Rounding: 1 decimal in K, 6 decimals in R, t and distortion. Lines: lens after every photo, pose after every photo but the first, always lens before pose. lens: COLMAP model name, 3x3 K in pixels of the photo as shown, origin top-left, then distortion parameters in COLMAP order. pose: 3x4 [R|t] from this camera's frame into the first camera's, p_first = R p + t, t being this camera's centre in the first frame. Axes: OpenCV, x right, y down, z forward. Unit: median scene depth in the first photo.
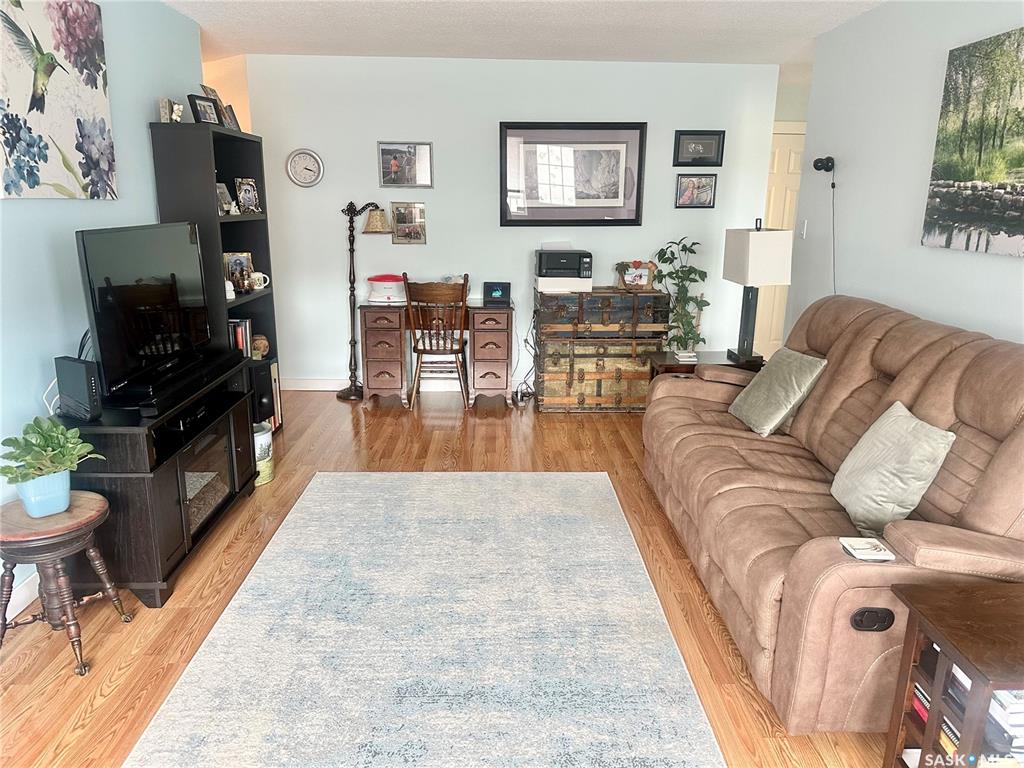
lens RADIAL K [[727.3, 0, 507.0], [0, 727.3, 383.9], [0, 0, 1]] dist [0.086816, -0.096482]
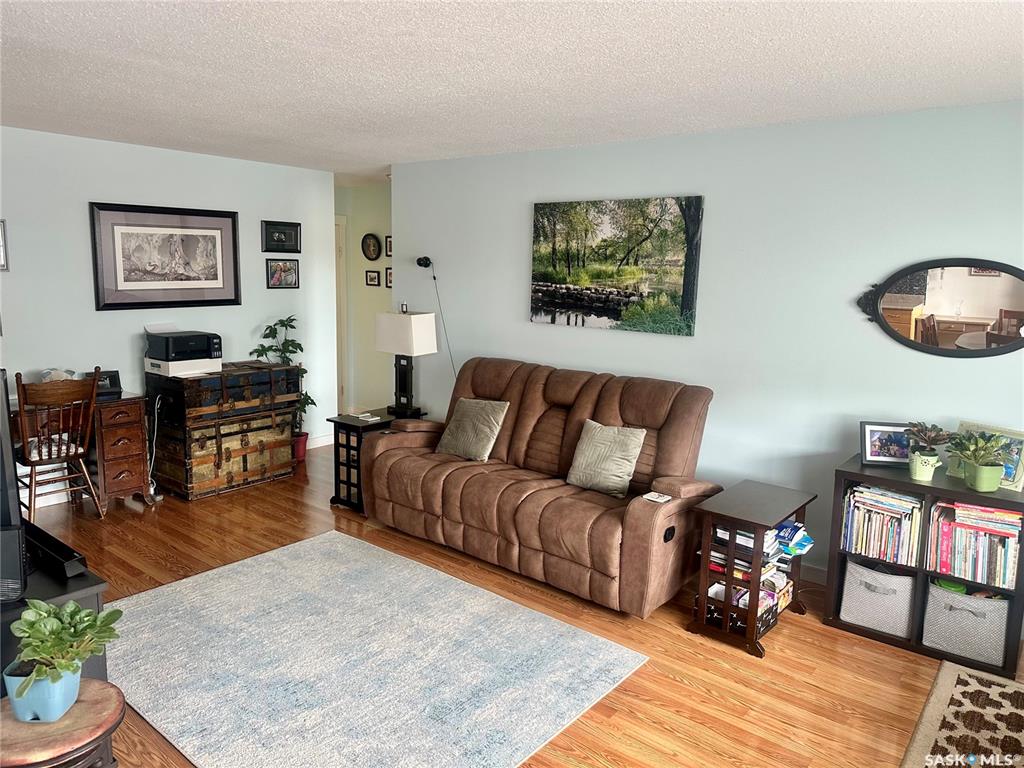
lens RADIAL K [[728.6, 0, 534.3], [0, 728.6, 362.7], [0, 0, 1]] dist [0.095952, -0.094319]
pose [[0.641120, -0.095827, 0.761434, -0.398917], [0.169907, 0.985276, -0.019063, -0.045726], [-0.748396, 0.141595, 0.647962, 0.004200]]
